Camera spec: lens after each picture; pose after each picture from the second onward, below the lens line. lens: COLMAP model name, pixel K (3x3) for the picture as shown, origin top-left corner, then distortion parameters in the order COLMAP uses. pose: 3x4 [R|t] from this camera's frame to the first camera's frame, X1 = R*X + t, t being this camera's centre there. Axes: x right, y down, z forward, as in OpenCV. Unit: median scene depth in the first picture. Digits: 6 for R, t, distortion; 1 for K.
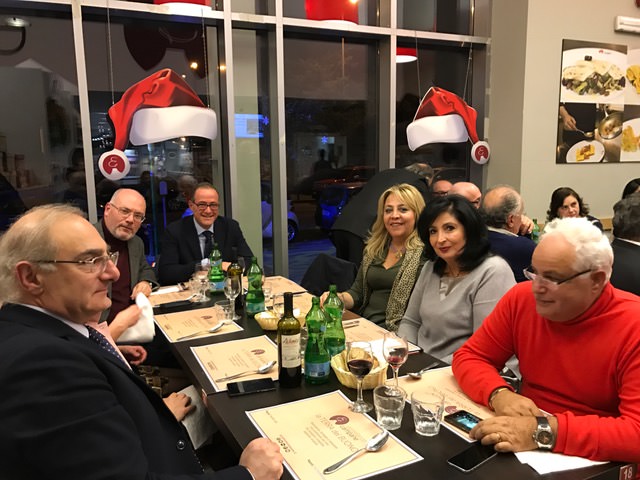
lens RADIAL K [[527.8, 0, 321.9], [0, 527.8, 242.5], [0, 0, 1]] dist [0.030826, -0.035471]
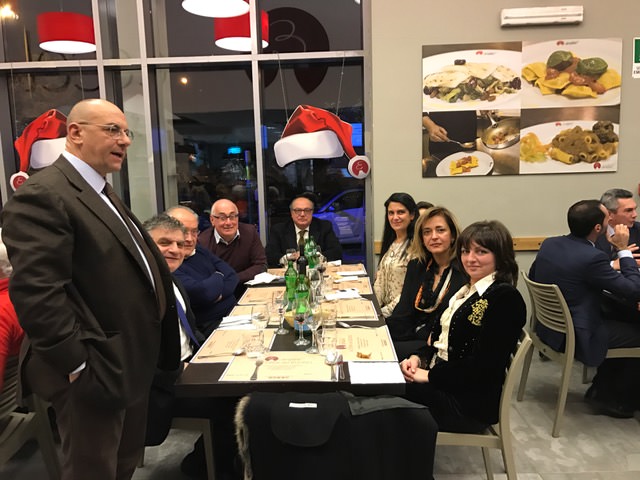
lens RADIAL K [[527.8, 0, 321.9], [0, 527.8, 242.5], [0, 0, 1]] dist [0.030826, -0.035471]
pose [[0.905800, 0.042822, -0.421537, 0.676334], [-0.048667, 0.998810, -0.003112, -0.022544], [0.420902, 0.023334, 0.906806, 0.080150]]
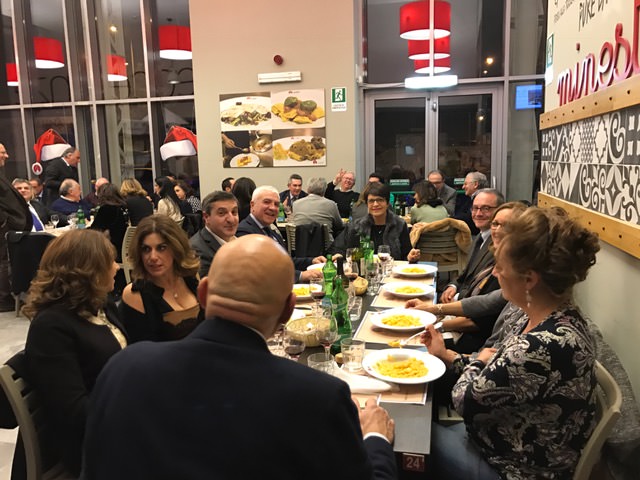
lens RADIAL K [[527.8, 0, 321.9], [0, 527.8, 242.5], [0, 0, 1]] dist [0.030826, -0.035471]
pose [[0.793812, 0.088244, -0.601727, 1.704820], [-0.079166, 0.995992, 0.041625, -0.008551], [0.602988, 0.014594, 0.797617, -0.138351]]
